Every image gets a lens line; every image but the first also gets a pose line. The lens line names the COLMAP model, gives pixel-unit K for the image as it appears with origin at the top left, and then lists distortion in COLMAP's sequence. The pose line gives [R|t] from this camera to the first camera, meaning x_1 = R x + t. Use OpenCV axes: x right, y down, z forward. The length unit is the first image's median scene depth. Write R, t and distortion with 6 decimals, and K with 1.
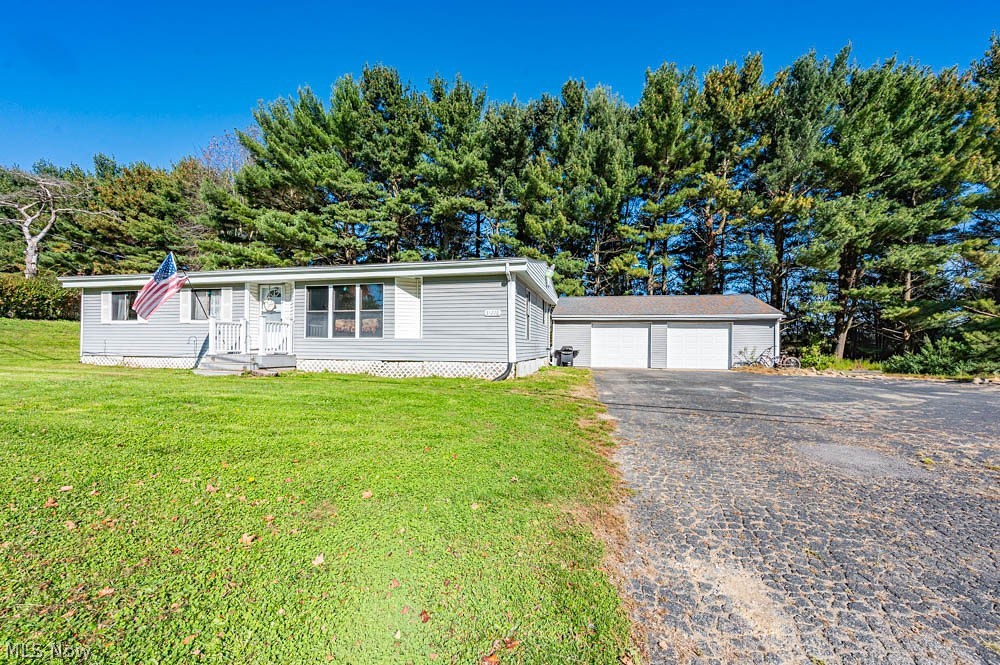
lens RADIAL K [[352.8, 0, 517.5], [0, 352.8, 315.5], [0, 0, 1]] dist [-0.000009, -0.000053]
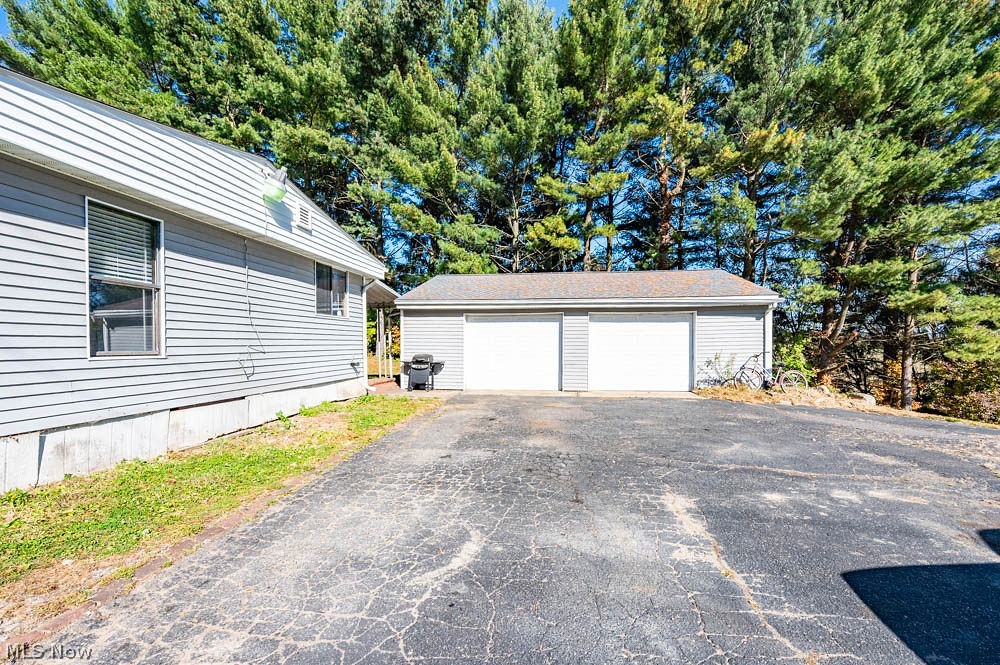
lens RADIAL K [[402.6, 0, 496.4], [0, 402.6, 314.4], [0, 0, 1]] dist [0.000279, 0.000153]
pose [[0.995568, -0.005643, 0.093874, 0.151253], [0.004700, 0.999936, 0.010262, 0.010968], [-0.093926, -0.009776, 0.995531, 0.253986]]
